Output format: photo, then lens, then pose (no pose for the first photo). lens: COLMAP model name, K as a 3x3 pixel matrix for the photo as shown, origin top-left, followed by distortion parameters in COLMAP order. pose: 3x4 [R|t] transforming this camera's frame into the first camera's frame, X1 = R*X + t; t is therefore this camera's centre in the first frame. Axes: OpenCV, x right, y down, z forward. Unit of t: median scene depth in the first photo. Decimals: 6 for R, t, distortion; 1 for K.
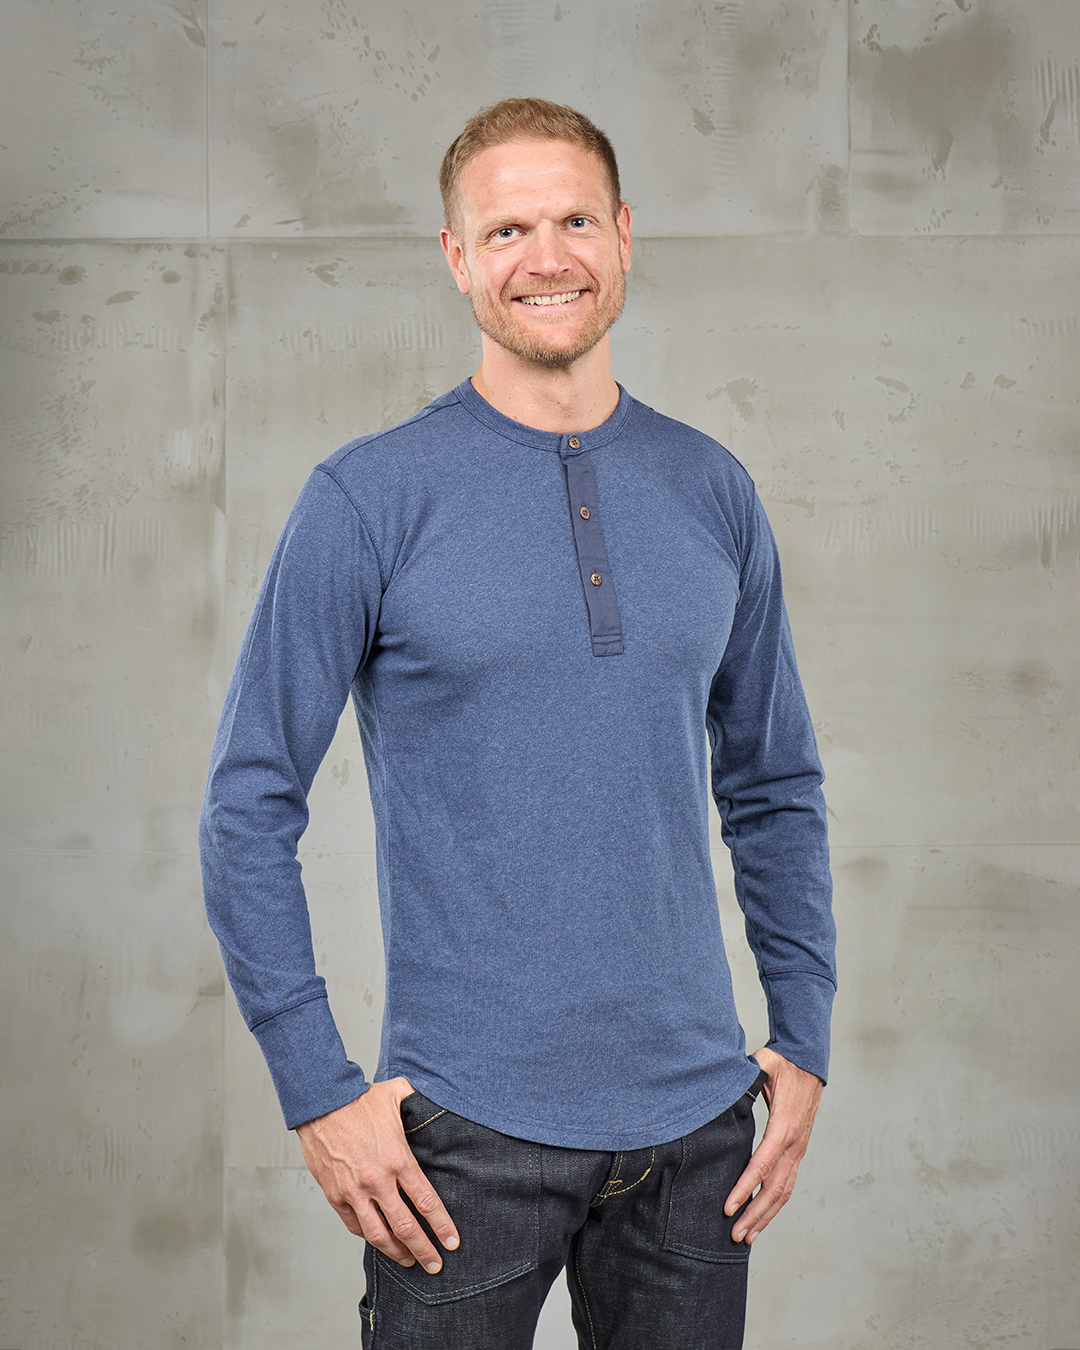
lens RADIAL K [[2362.7, 0, 547.8], [0, 2362.7, 662.0], [0, 0, 1]] dist [-0.106742, 0.000000]
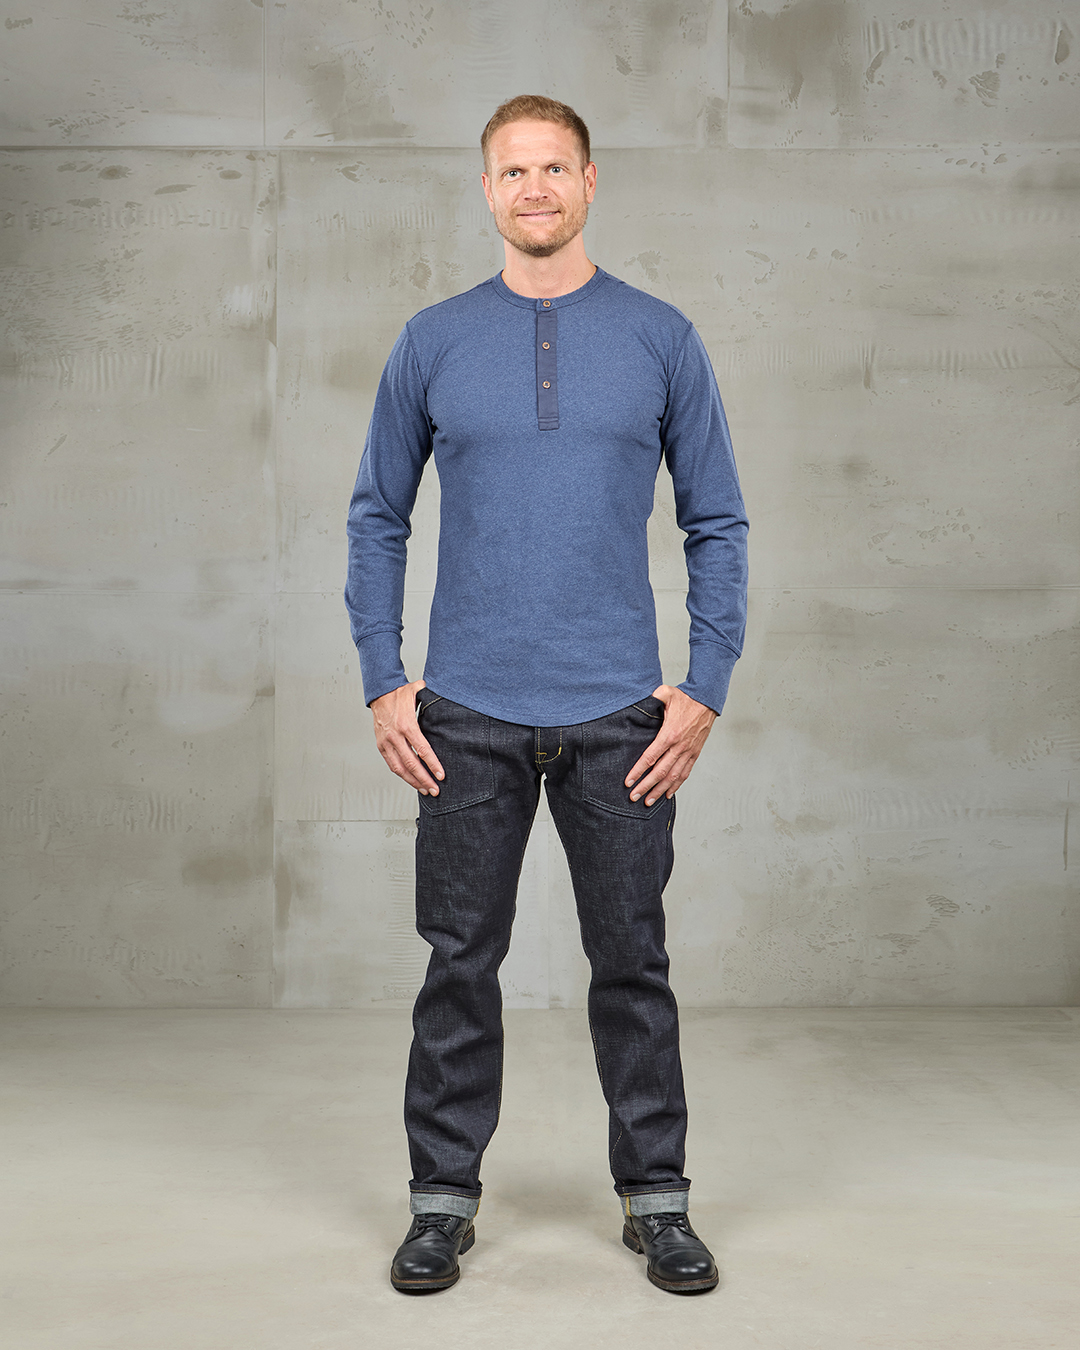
lens RADIAL K [[2362.7, 0, 556.2], [0, 2362.7, 656.7], [0, 0, 1]] dist [-0.106742, 0.000000]
pose [[0.999496, 0.002789, 0.031612, -0.016044], [-0.003995, 0.999263, 0.038180, 0.065718], [-0.031483, -0.038287, 0.998771, -0.393236]]
